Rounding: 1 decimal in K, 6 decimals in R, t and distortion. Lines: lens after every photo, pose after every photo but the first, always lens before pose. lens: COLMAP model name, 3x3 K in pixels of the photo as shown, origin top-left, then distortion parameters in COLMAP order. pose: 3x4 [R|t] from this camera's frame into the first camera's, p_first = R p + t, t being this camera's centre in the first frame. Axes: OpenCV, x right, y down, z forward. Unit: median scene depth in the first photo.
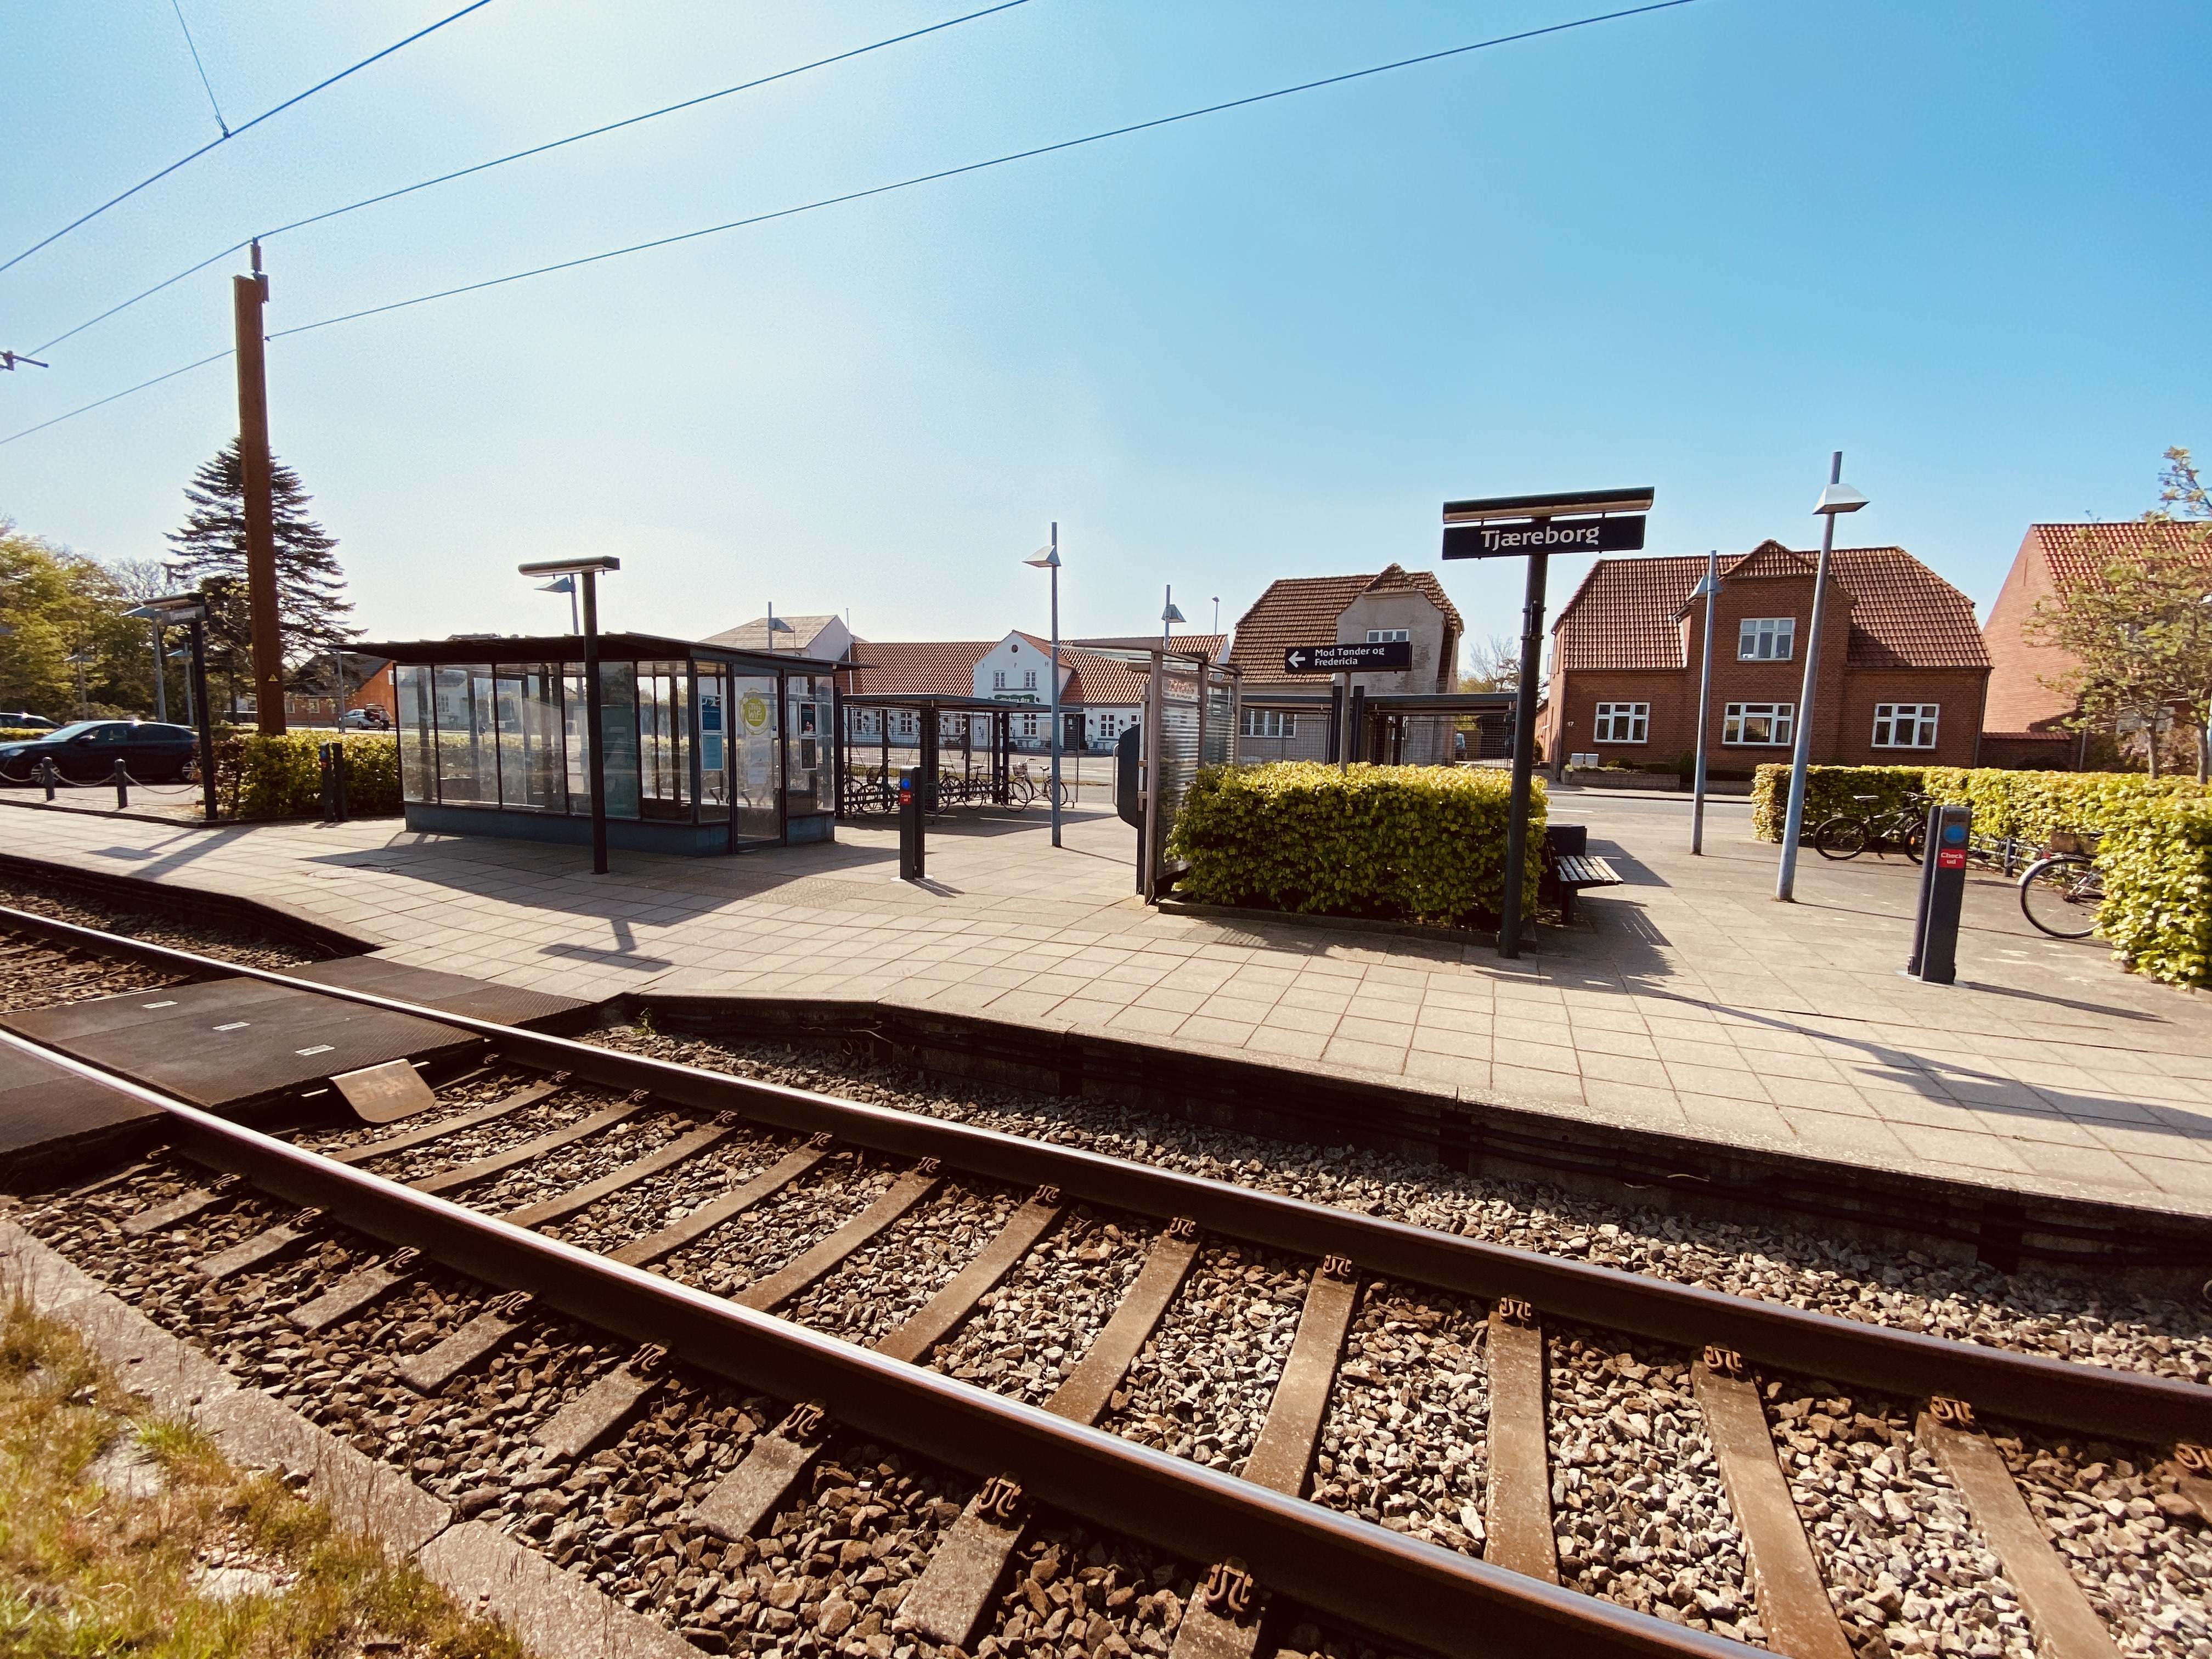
lens RADIAL K [[907.8, 0, 1106.0], [0, 907.8, 829.5], [0, 0, 1]] dist [0.022195, -0.023588]
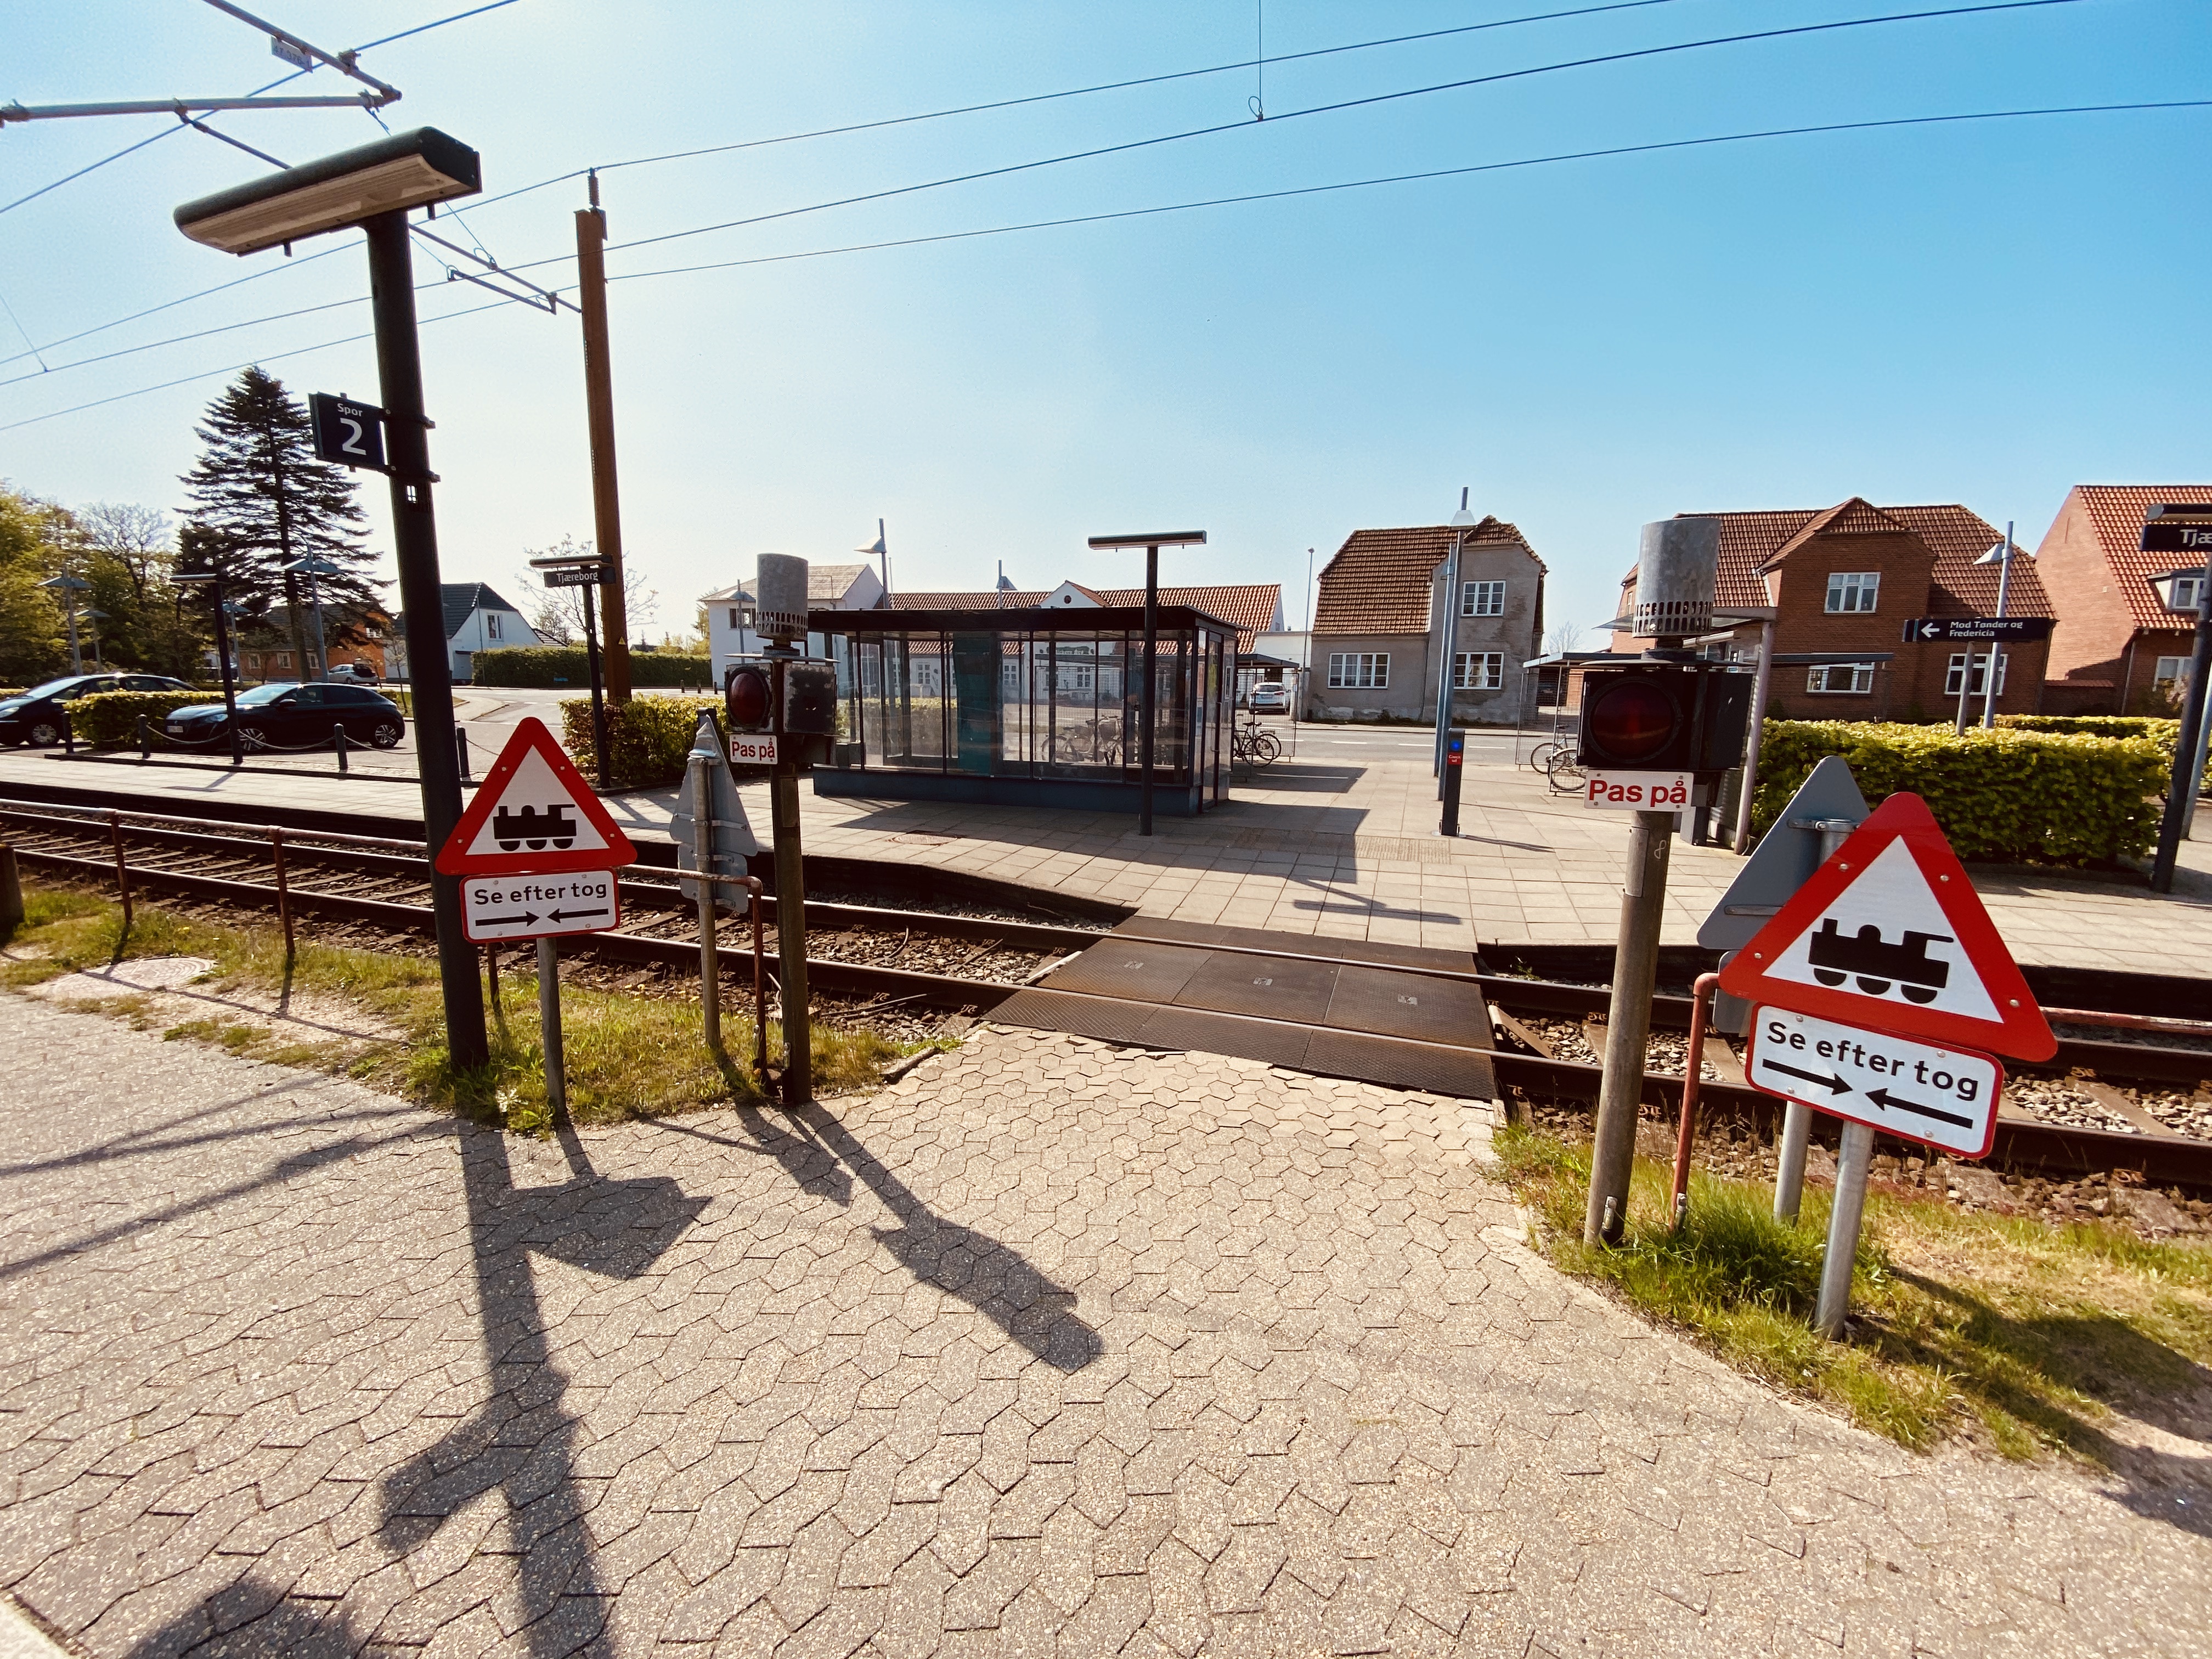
lens RADIAL K [[907.8, 0, 1106.0], [0, 907.8, 829.5], [0, 0, 1]] dist [0.022195, -0.023588]
pose [[0.997647, -0.017688, 0.066239, -0.205283], [0.013942, 0.998301, 0.056583, -0.005263], [-0.067127, -0.055527, 0.996198, -0.011362]]
